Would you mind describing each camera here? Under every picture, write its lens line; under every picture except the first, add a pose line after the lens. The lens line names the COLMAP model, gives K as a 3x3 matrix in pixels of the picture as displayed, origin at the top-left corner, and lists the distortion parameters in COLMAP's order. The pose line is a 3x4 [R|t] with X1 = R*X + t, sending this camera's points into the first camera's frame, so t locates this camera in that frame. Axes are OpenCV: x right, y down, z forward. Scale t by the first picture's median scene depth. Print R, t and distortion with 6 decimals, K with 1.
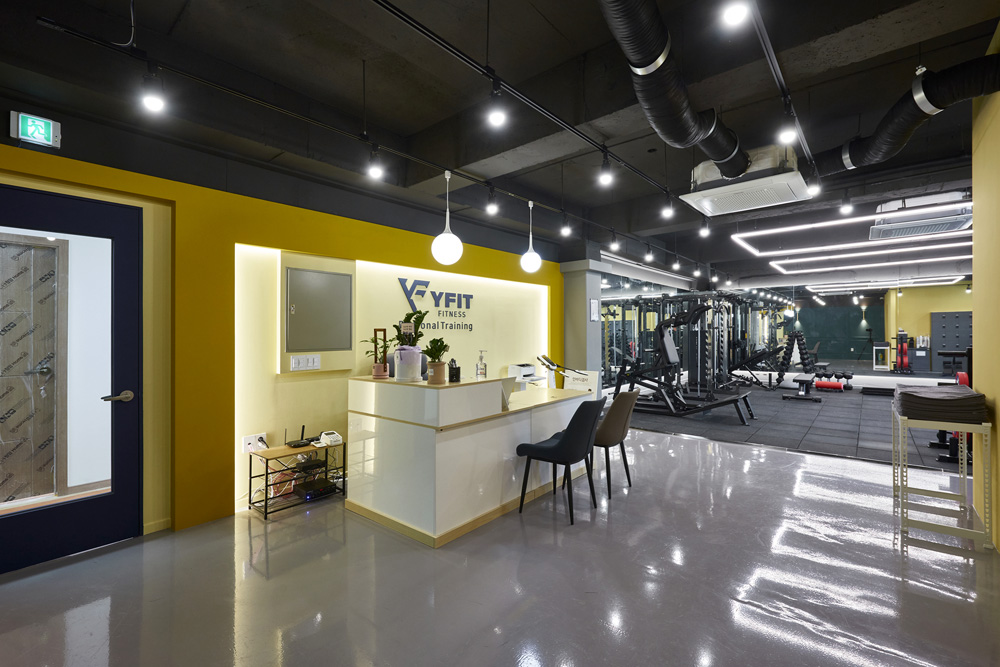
lens RADIAL K [[438.0, 0, 493.8], [0, 438.0, 335.1], [0, 0, 1]] dist [0.004065, 0.000140]
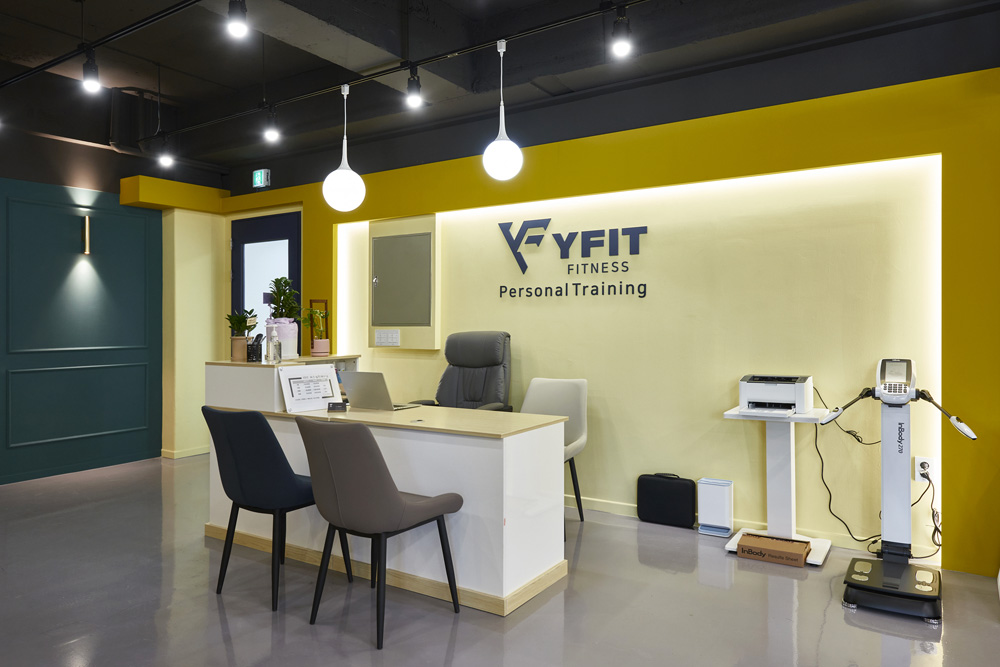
lens RADIAL K [[693.4, 0, 497.7], [0, 693.4, 323.8], [0, 0, 1]] dist [-0.006313, -0.000313]
pose [[0.126565, 0.005295, -0.991944, 0.786714], [-0.002865, 0.999984, 0.004973, 0.019246], [0.991954, 0.002212, 0.126578, 0.789285]]
